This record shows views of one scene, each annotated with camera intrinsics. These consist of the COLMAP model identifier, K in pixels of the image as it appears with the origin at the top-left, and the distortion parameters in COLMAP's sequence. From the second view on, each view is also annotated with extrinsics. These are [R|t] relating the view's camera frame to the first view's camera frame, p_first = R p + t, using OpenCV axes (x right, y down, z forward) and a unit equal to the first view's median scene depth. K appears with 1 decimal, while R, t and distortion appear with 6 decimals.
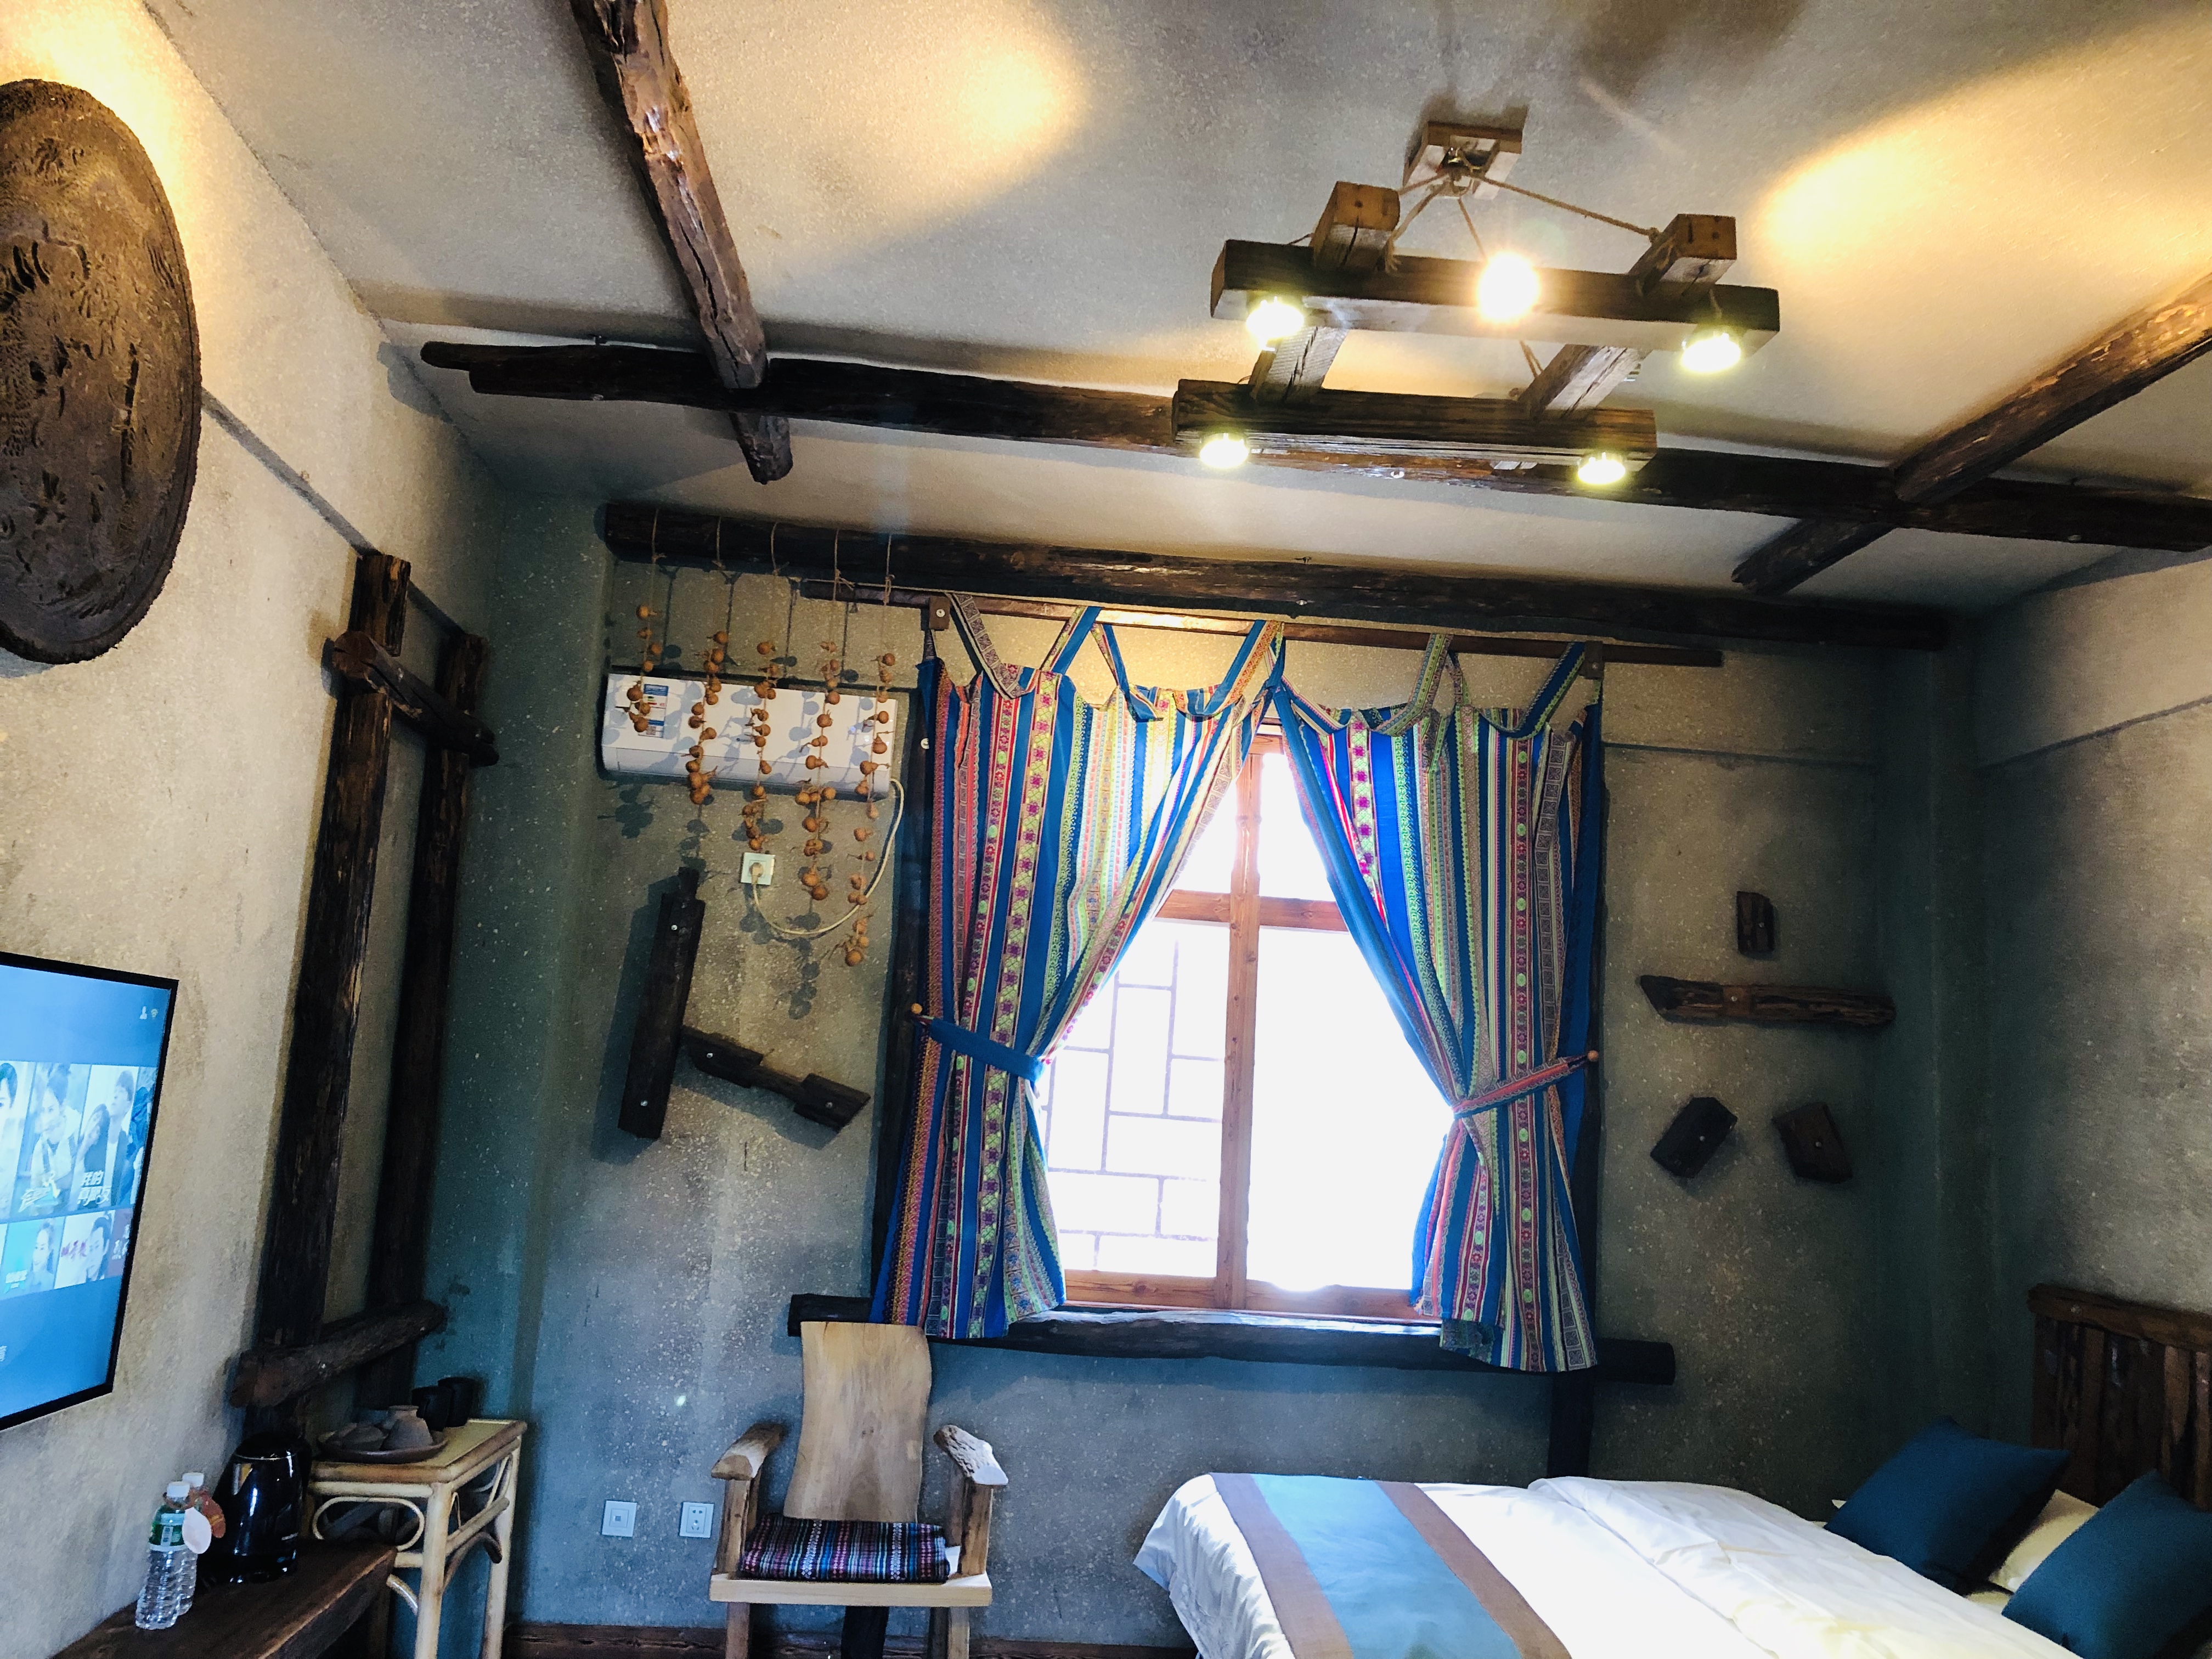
lens RADIAL K [[1817.5, 0, 1106.0], [0, 1817.5, 829.5], [0, 0, 1]] dist [0.008523, 0.003503]
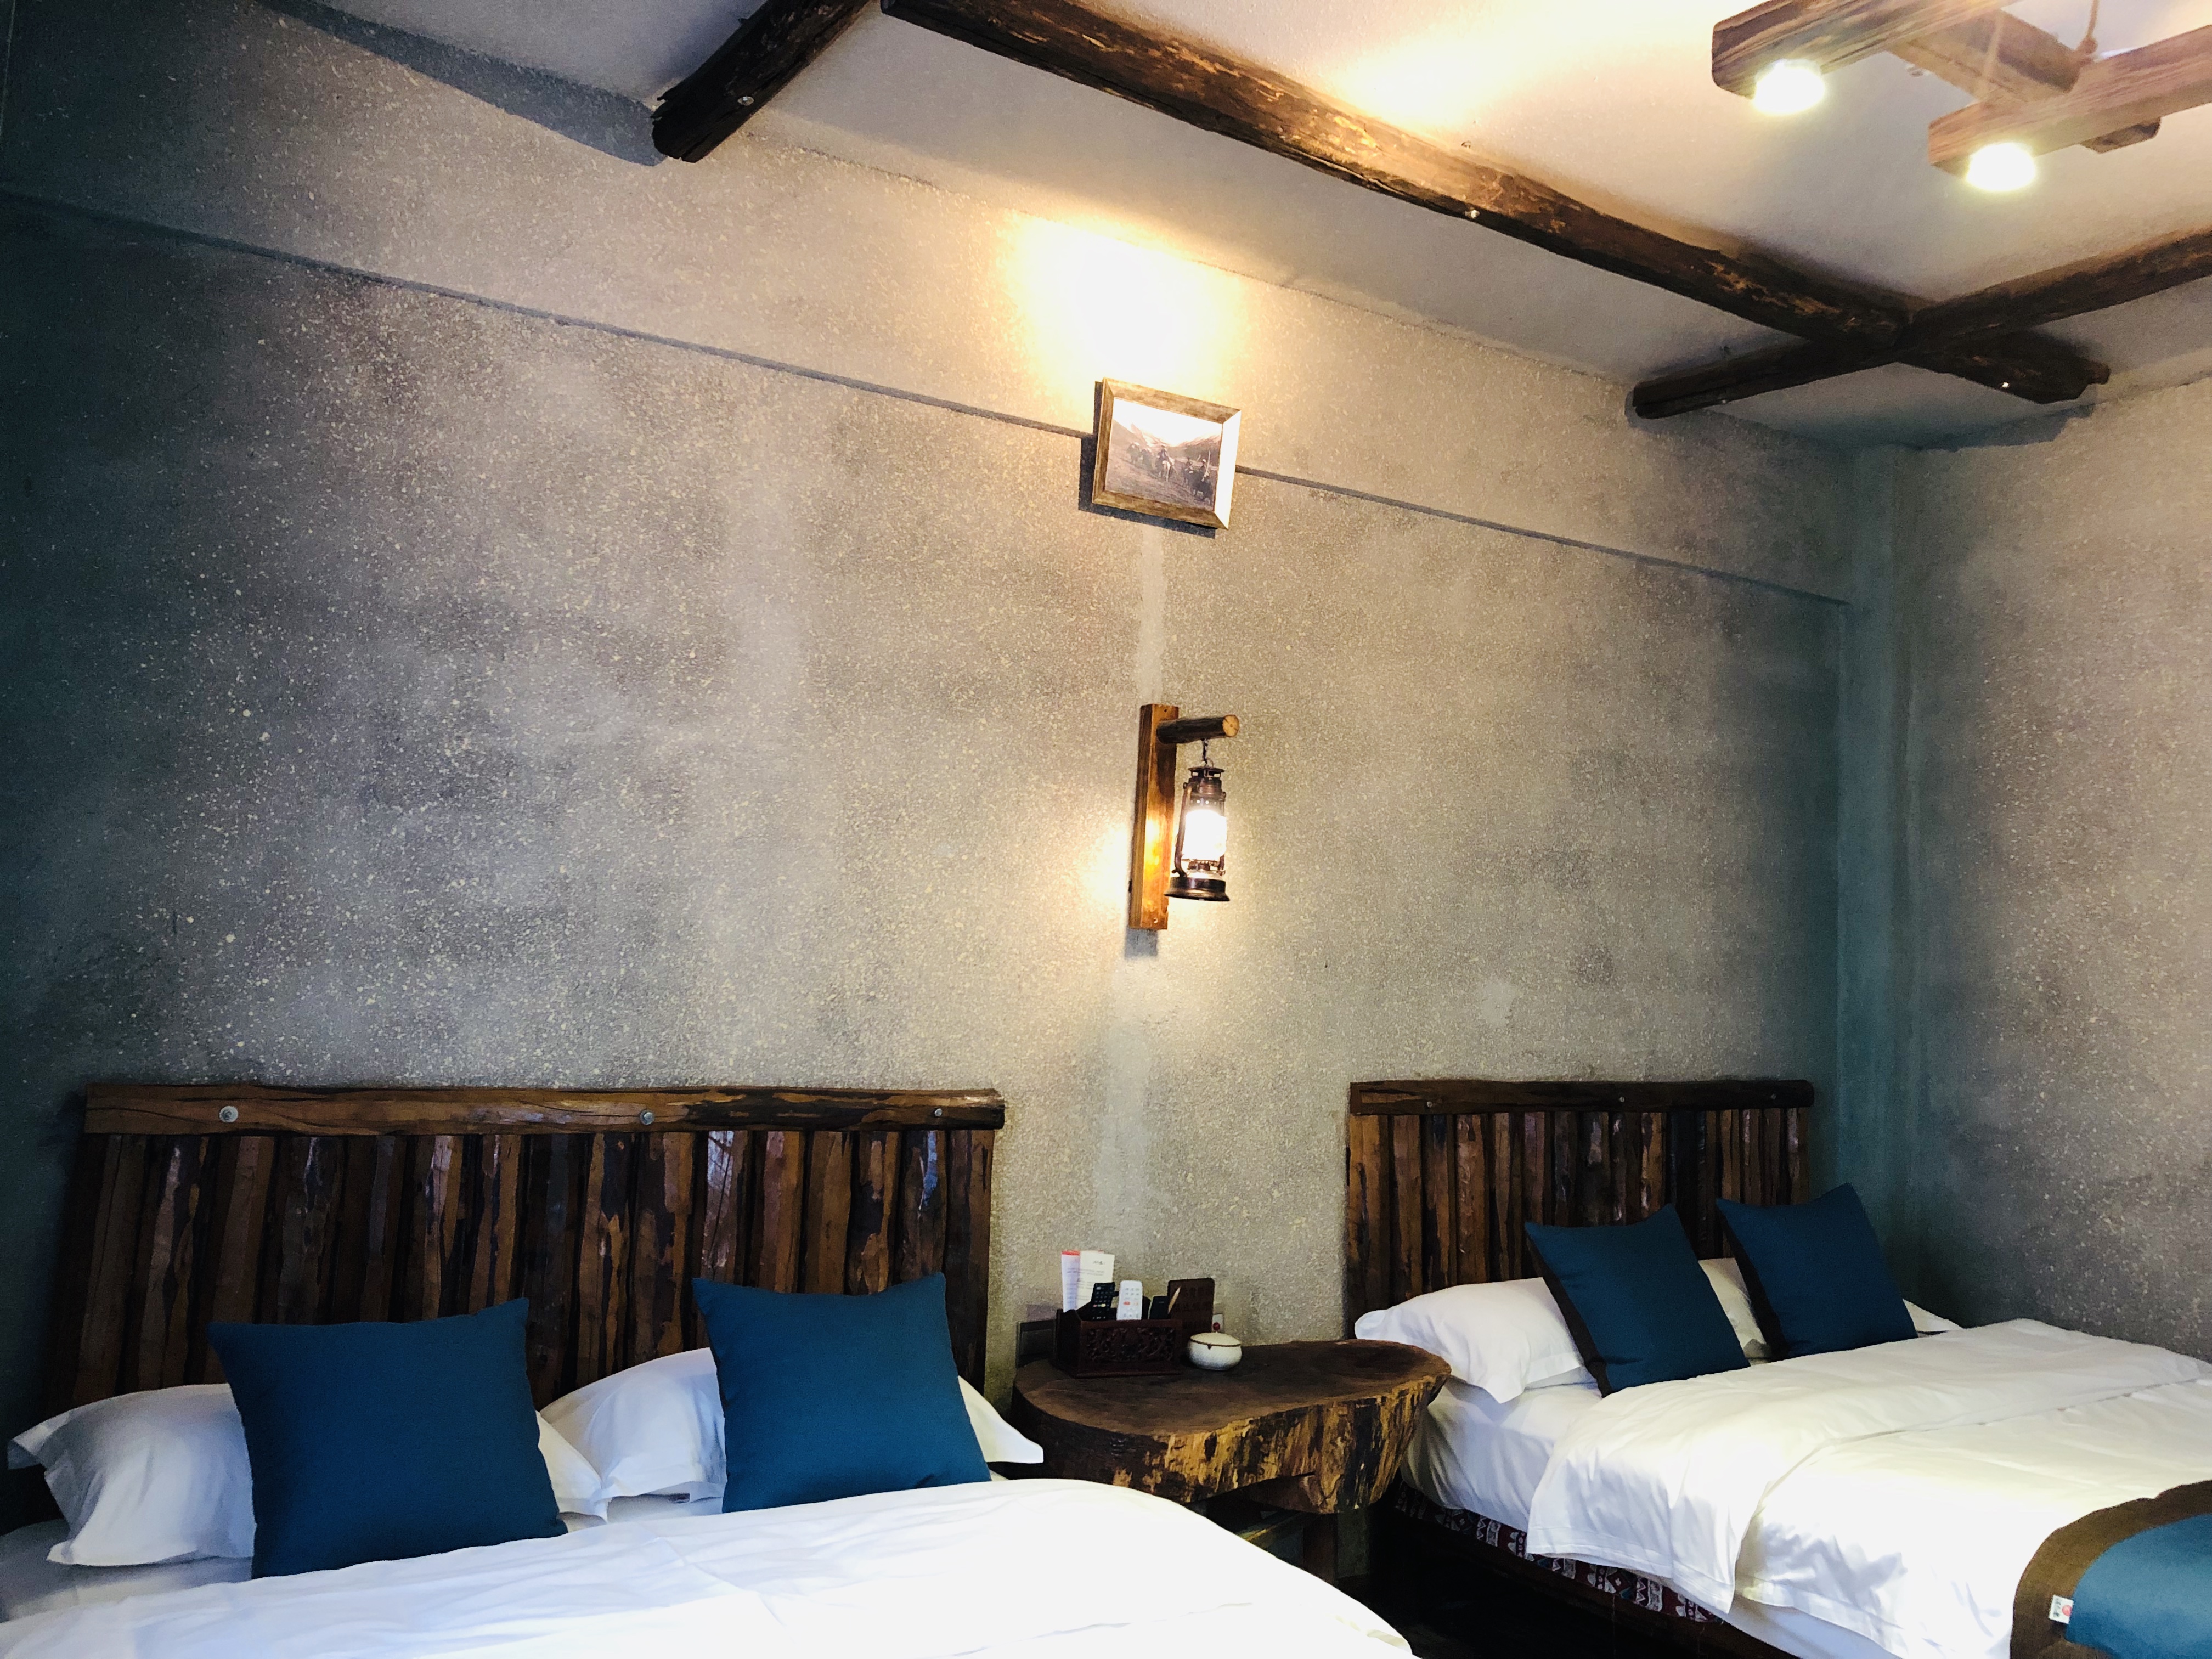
lens RADIAL K [[1817.5, 0, 1106.0], [0, 1817.5, 829.5], [0, 0, 1]] dist [0.008523, 0.003503]
pose [[-0.453089, -0.006415, 0.891442, -0.203166], [-0.197103, 0.975947, -0.093157, 0.167758], [-0.869402, -0.217914, -0.443456, 1.071626]]
